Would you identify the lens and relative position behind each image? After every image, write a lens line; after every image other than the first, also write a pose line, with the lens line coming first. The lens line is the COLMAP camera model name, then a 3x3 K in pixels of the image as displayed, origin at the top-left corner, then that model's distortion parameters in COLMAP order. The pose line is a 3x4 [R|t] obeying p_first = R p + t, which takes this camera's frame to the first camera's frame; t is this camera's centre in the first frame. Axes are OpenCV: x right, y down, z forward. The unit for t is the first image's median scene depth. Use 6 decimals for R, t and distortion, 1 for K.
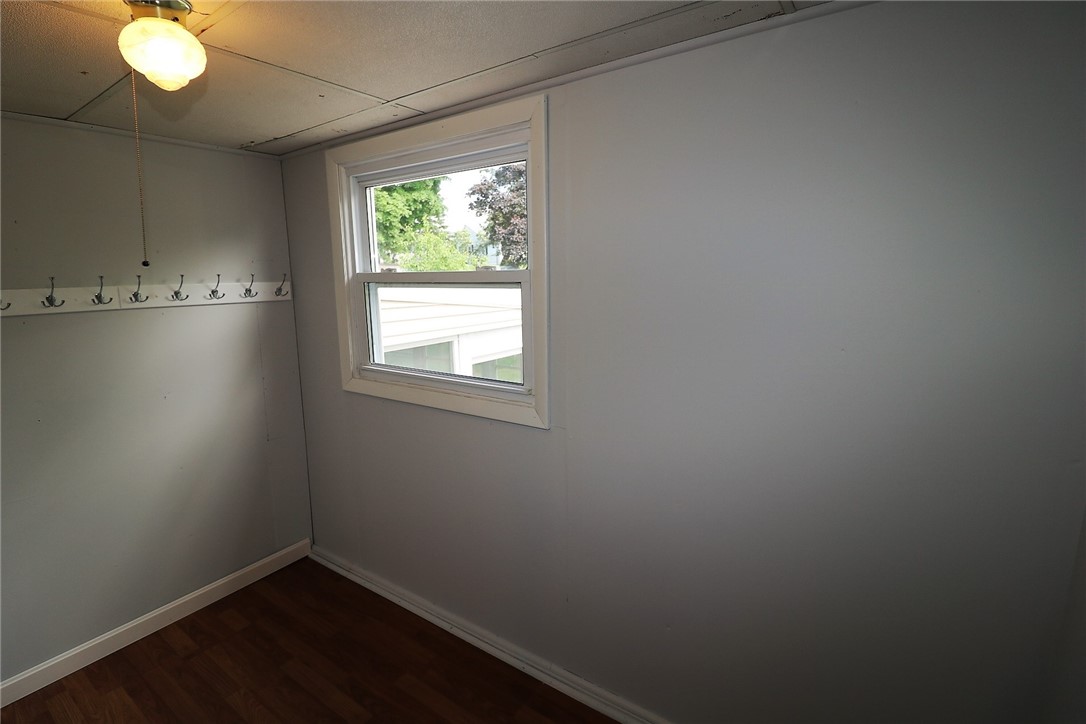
lens RADIAL K [[499.9, 0, 546.2], [0, 499.9, 358.4], [0, 0, 1]] dist [-0.016643, -0.004995]
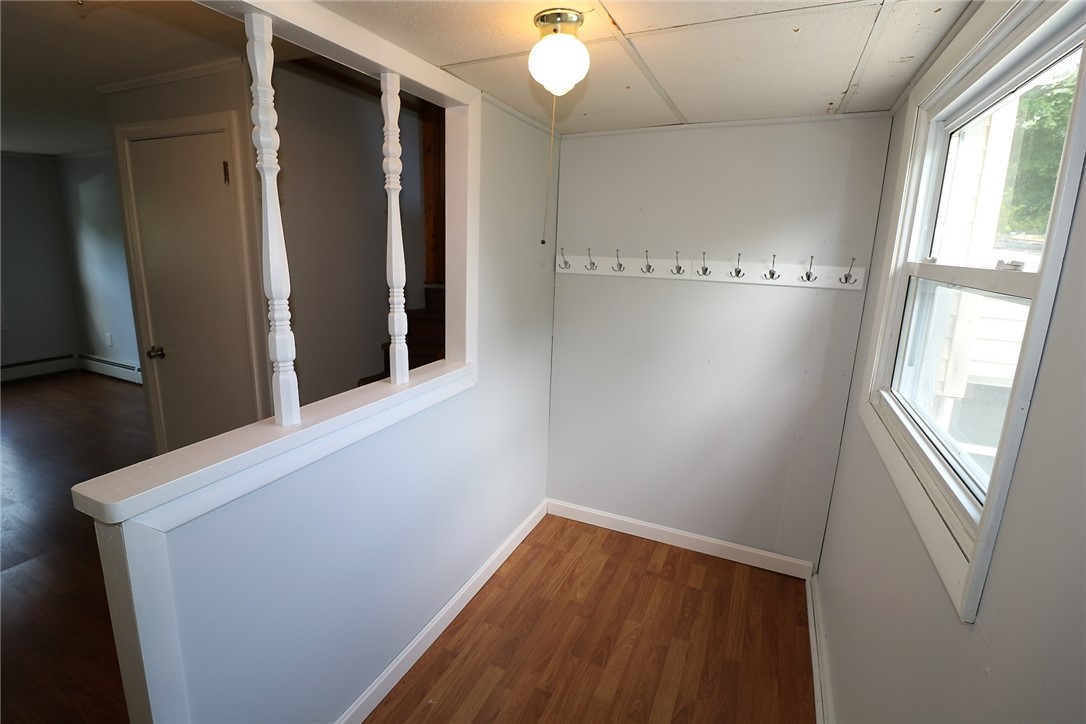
lens RADIAL K [[499.9, 0, 542.4], [0, 499.9, 356.5], [0, 0, 1]] dist [-0.016643, -0.004995]
pose [[0.145749, 0.232107, -0.961709, 0.254516], [-0.195827, 0.959624, 0.201926, -0.084651], [0.969747, 0.158898, 0.185317, 0.404004]]
